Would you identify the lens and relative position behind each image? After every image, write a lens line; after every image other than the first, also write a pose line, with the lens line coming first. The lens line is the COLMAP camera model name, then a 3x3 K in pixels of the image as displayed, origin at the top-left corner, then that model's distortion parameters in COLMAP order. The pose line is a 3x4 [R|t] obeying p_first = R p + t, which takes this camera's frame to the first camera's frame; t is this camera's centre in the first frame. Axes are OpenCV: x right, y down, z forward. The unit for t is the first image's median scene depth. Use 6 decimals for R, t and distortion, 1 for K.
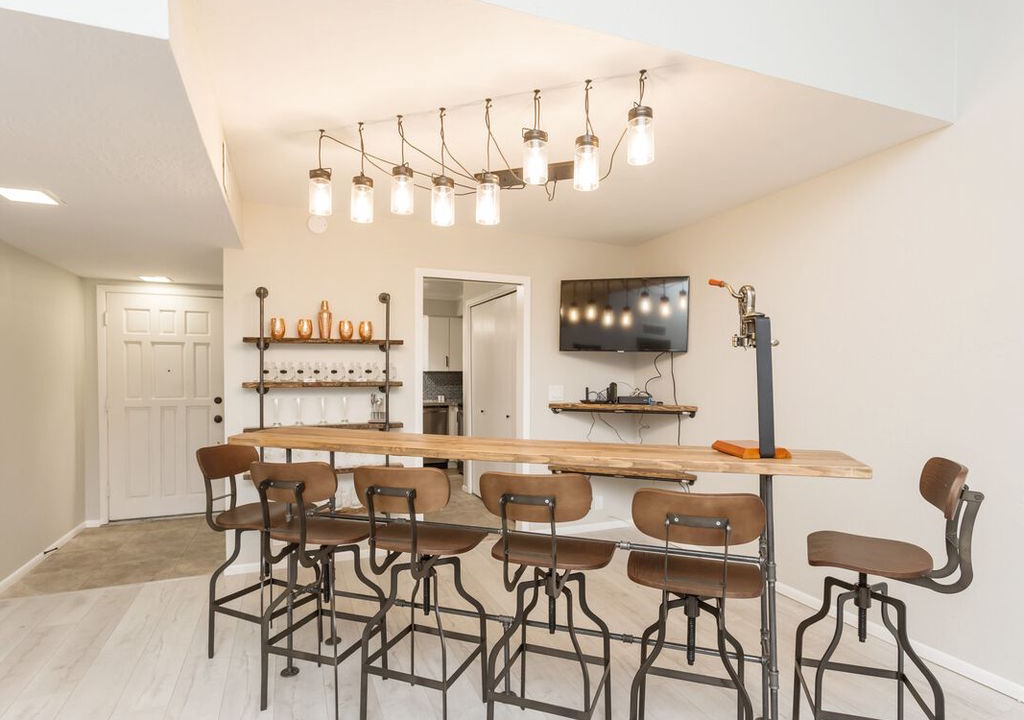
lens RADIAL K [[547.7, 0, 512.0], [0, 547.7, 360.0], [0, 0, 1]] dist [-0.000160, 0.000231]
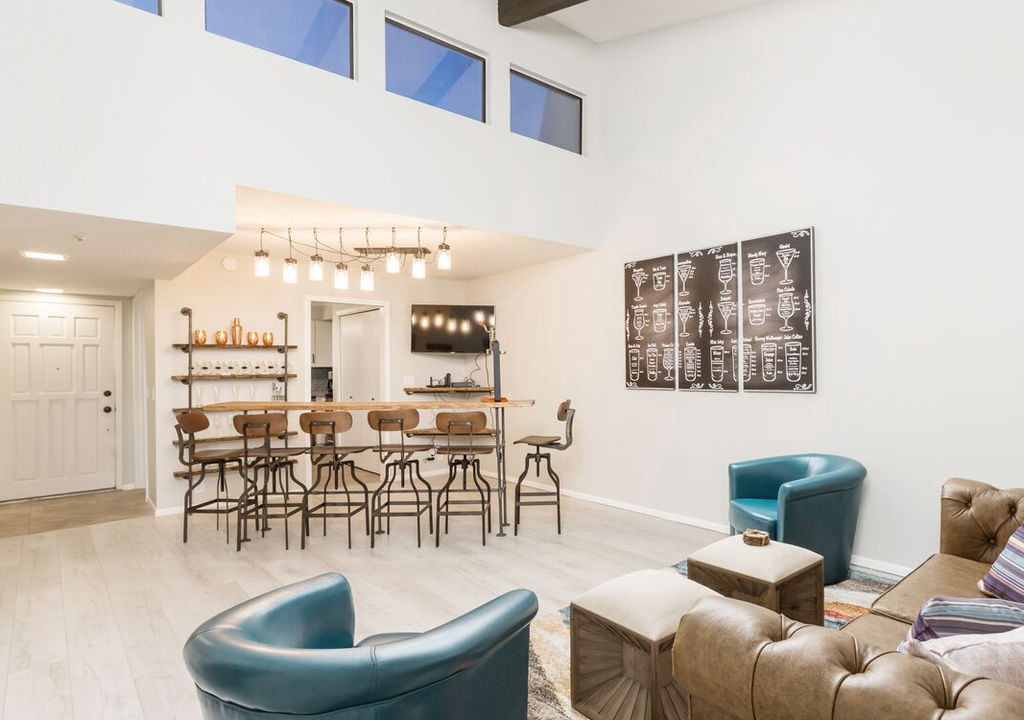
lens RADIAL K [[580.3, 0, 594.9], [0, 580.3, 362.9], [0, 0, 1]] dist [0.001226, 0.000820]
pose [[0.929849, -0.007414, 0.367866, -0.031572], [0.001574, 0.999868, 0.016173, -0.014014], [-0.367937, -0.014459, 0.929738, -0.729198]]
